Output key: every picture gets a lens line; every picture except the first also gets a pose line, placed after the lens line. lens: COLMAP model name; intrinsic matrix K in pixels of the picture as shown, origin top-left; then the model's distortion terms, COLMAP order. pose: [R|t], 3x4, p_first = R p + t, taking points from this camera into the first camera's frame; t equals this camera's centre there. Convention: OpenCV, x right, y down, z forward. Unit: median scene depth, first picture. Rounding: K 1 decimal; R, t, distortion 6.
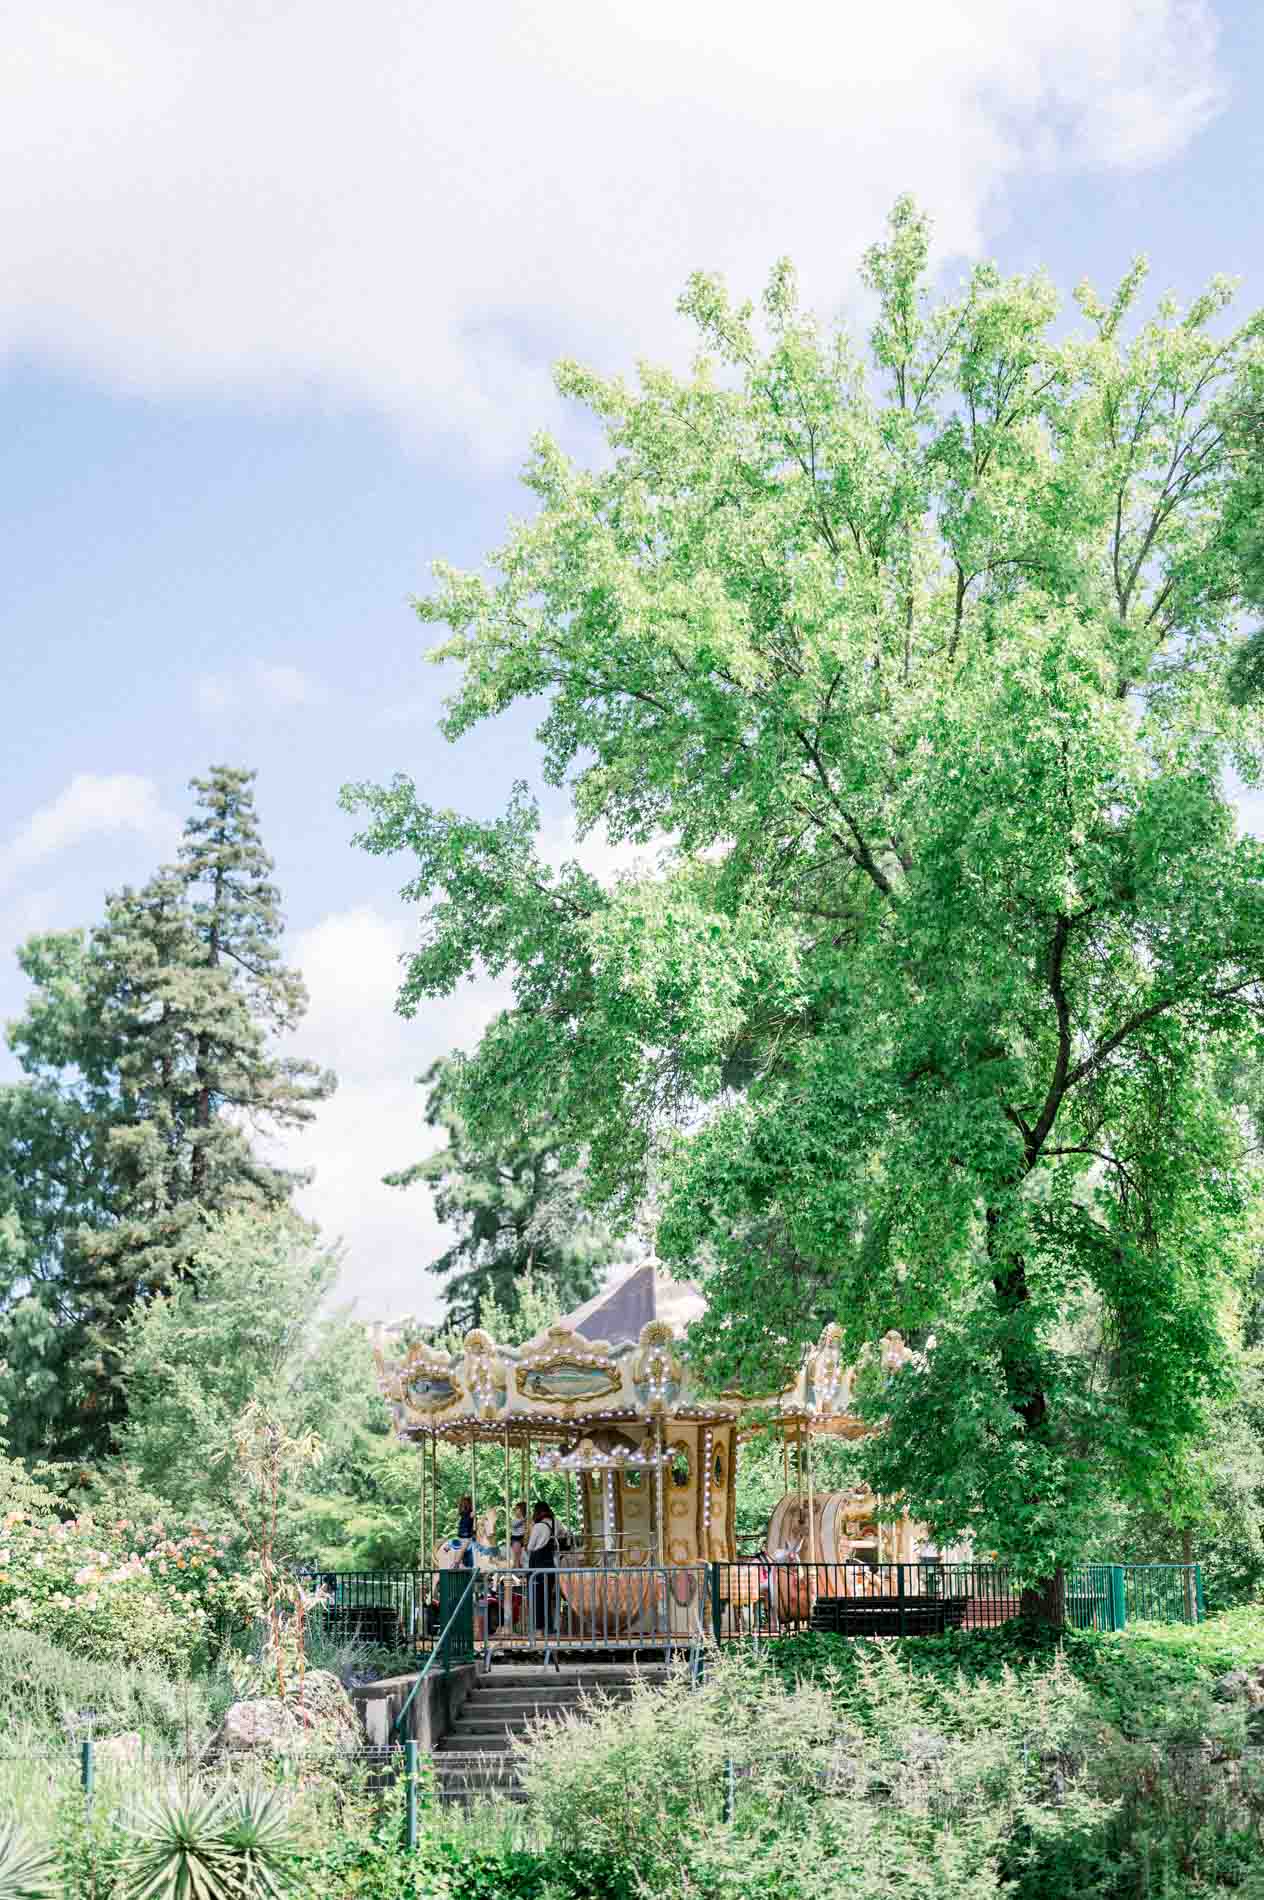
lens RADIAL K [[2568.7, 0, 632.0], [0, 2568.7, 950.0], [0, 0, 1]] dist [-0.035503, 0.085269]
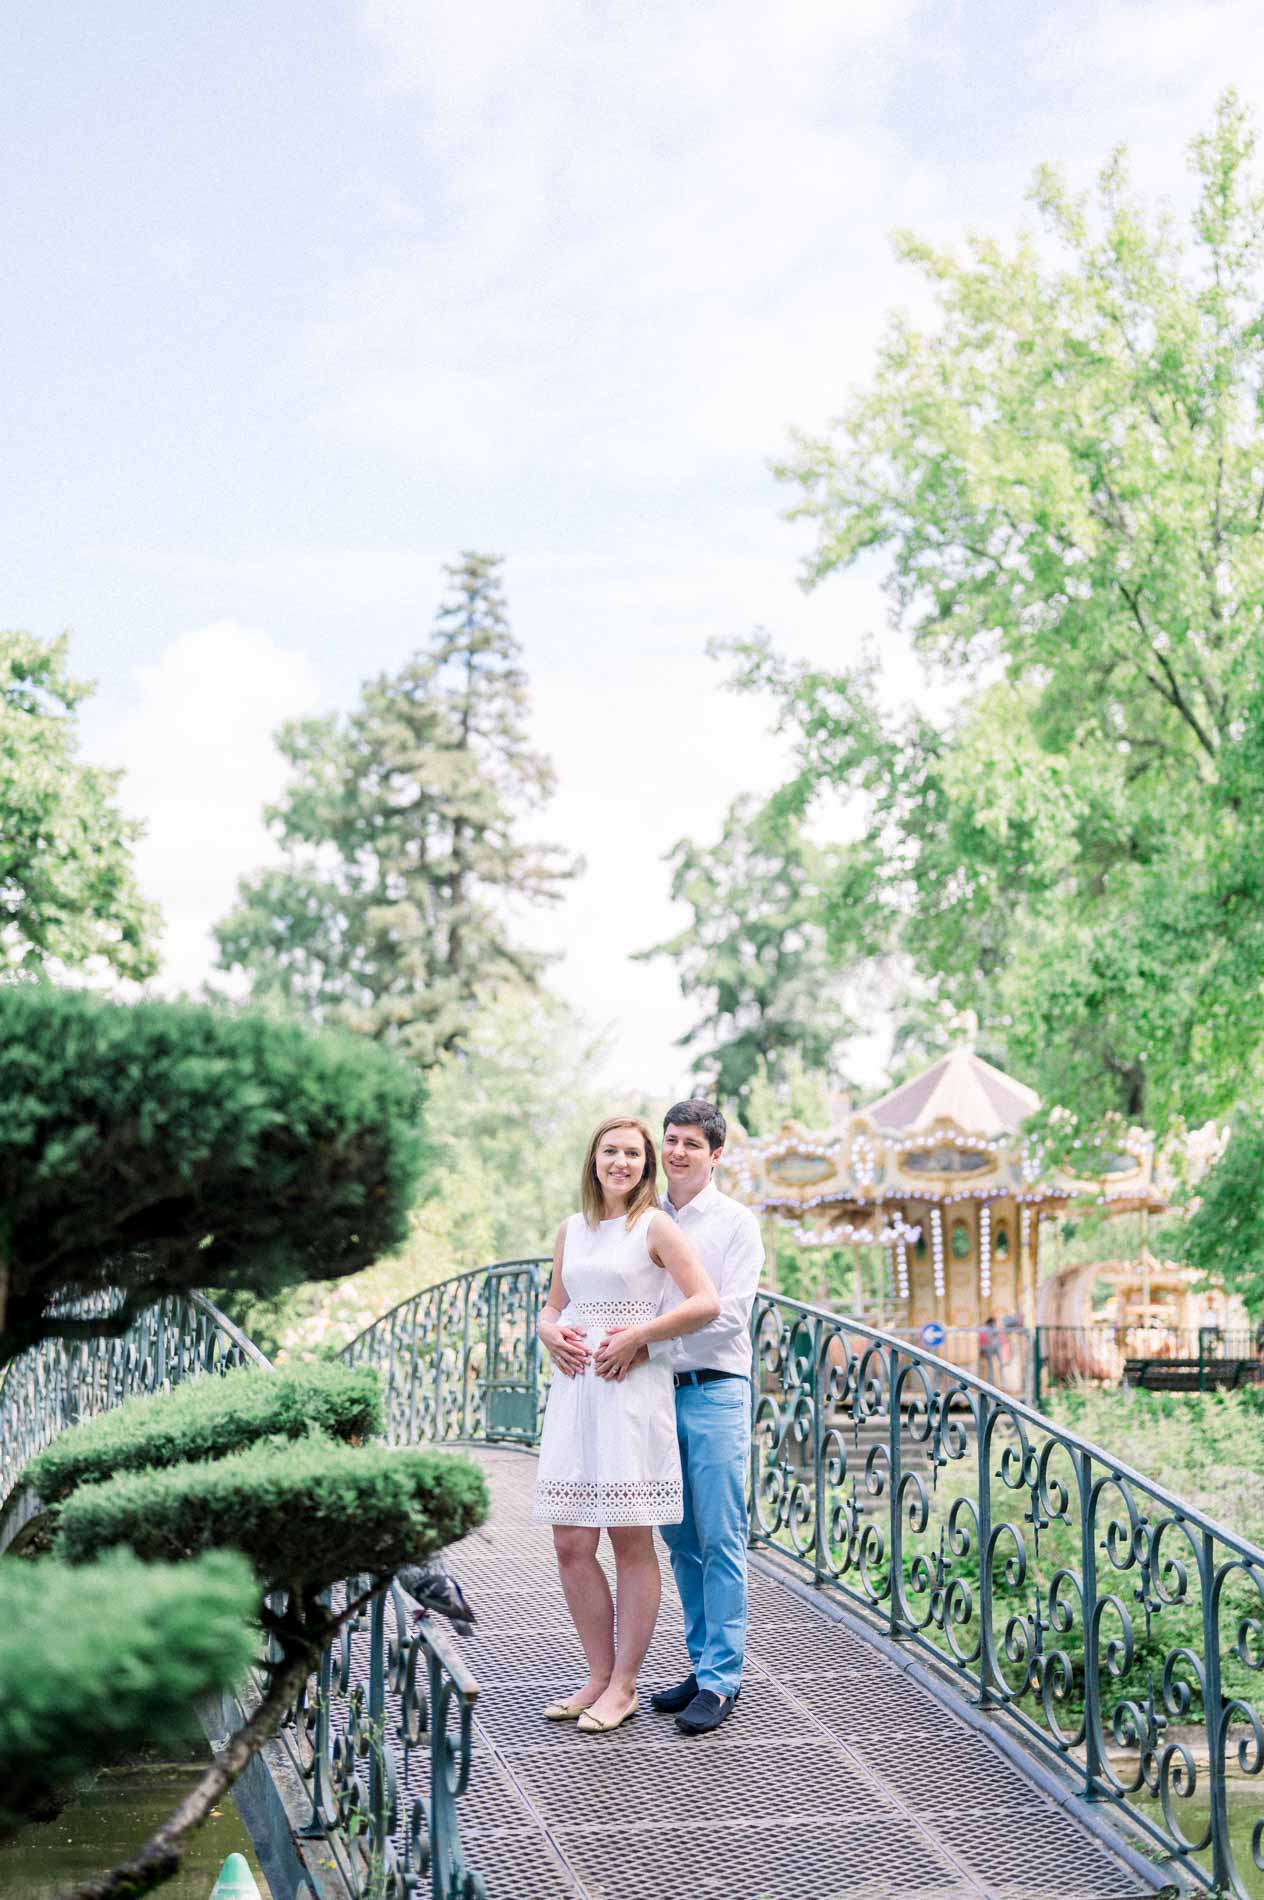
lens RADIAL K [[2668.2, 0, 687.6], [0, 2668.2, 930.5], [0, 0, 1]] dist [0.002481, 0.124198]
pose [[0.998618, 0.001753, -0.052528, -0.020271], [0.002684, 0.996439, 0.084277, -0.011356], [0.052489, -0.084301, 0.995057, -0.054793]]
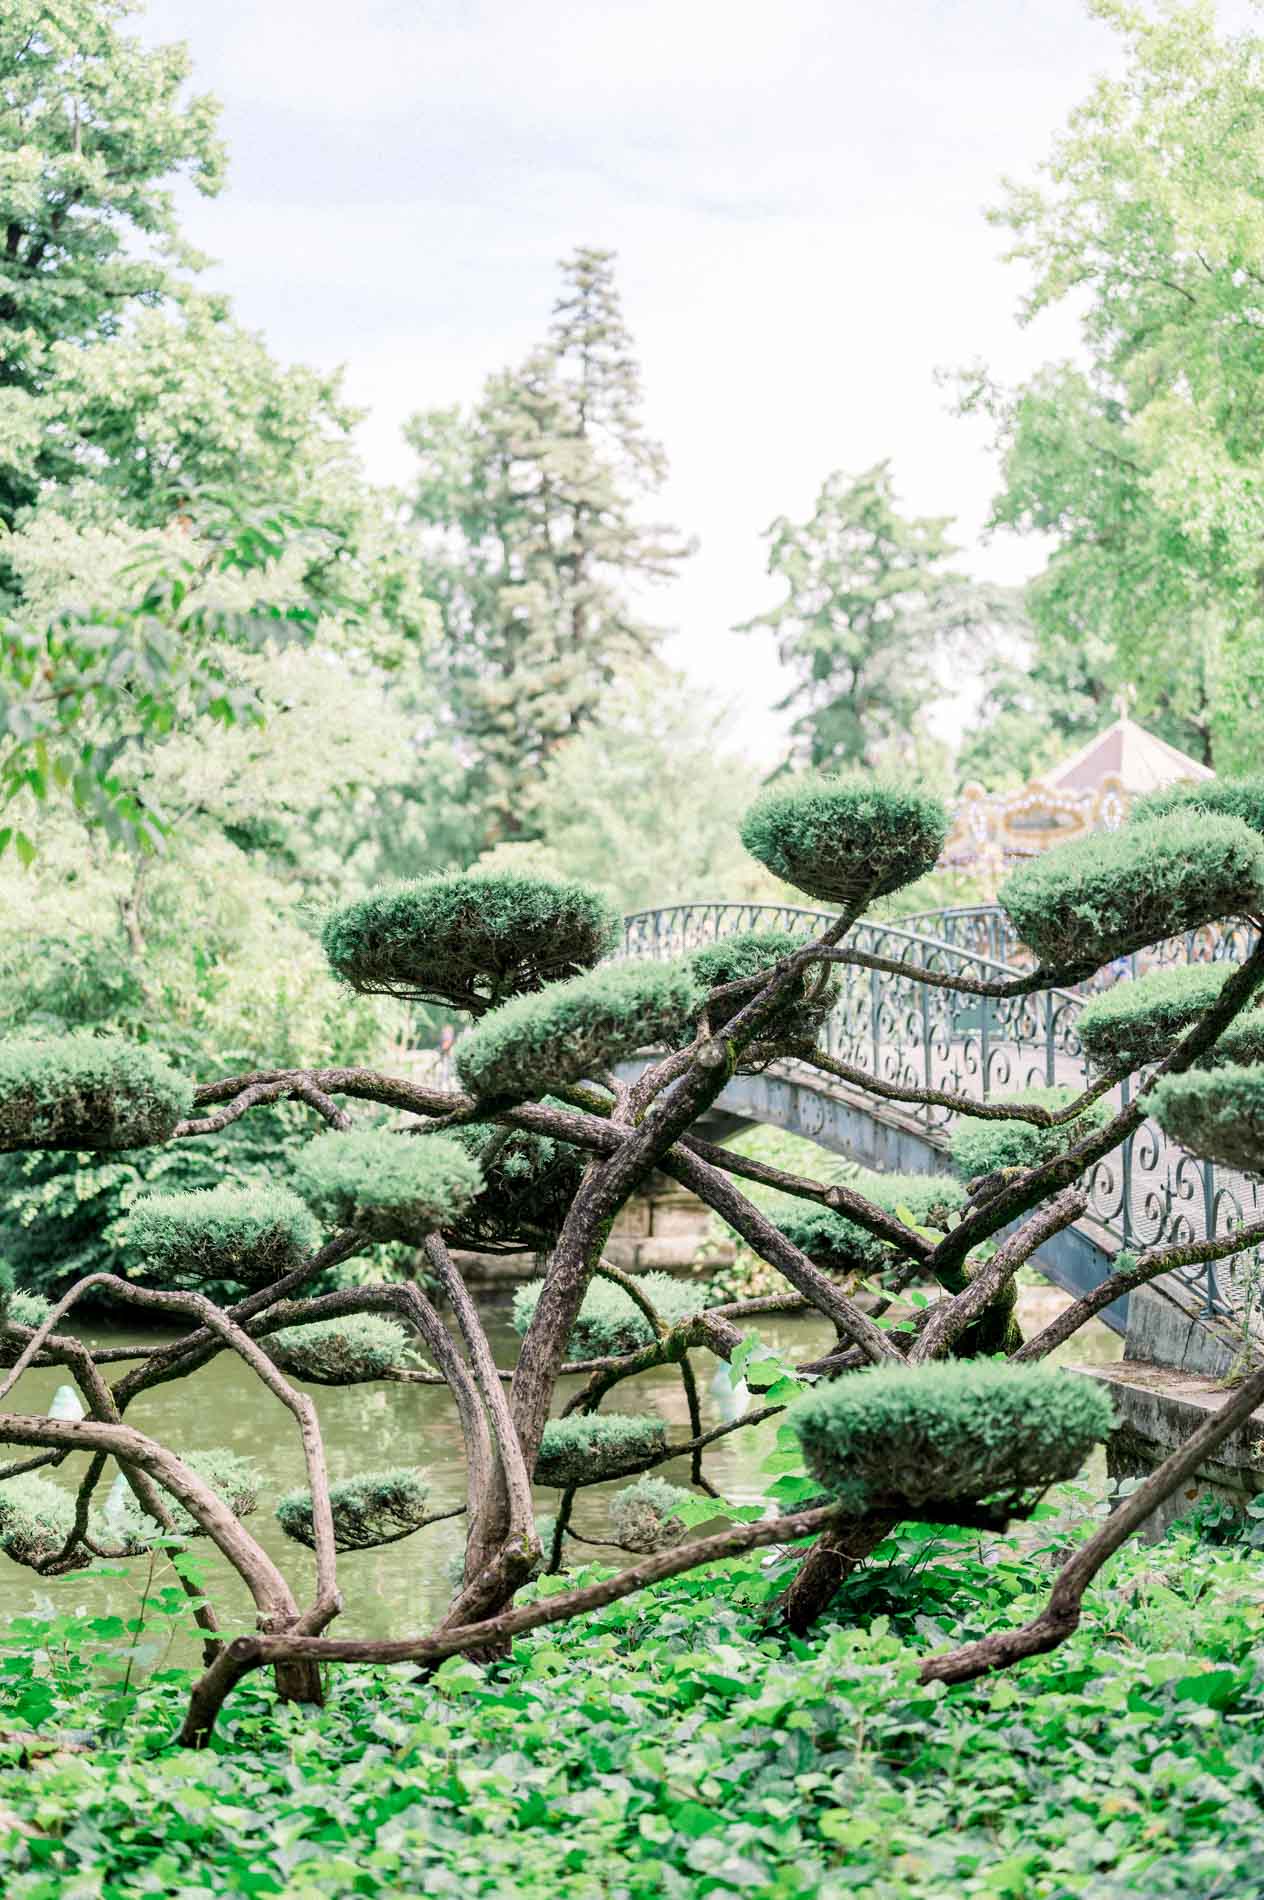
lens RADIAL K [[2568.7, 0, 632.0], [0, 2568.7, 950.0], [0, 0, 1]] dist [-0.035503, 0.085269]
pose [[0.996372, -0.004094, -0.085008, -0.052274], [0.022855, 0.975024, 0.220922, -0.022040], [0.081980, -0.222063, 0.971580, -0.107161]]
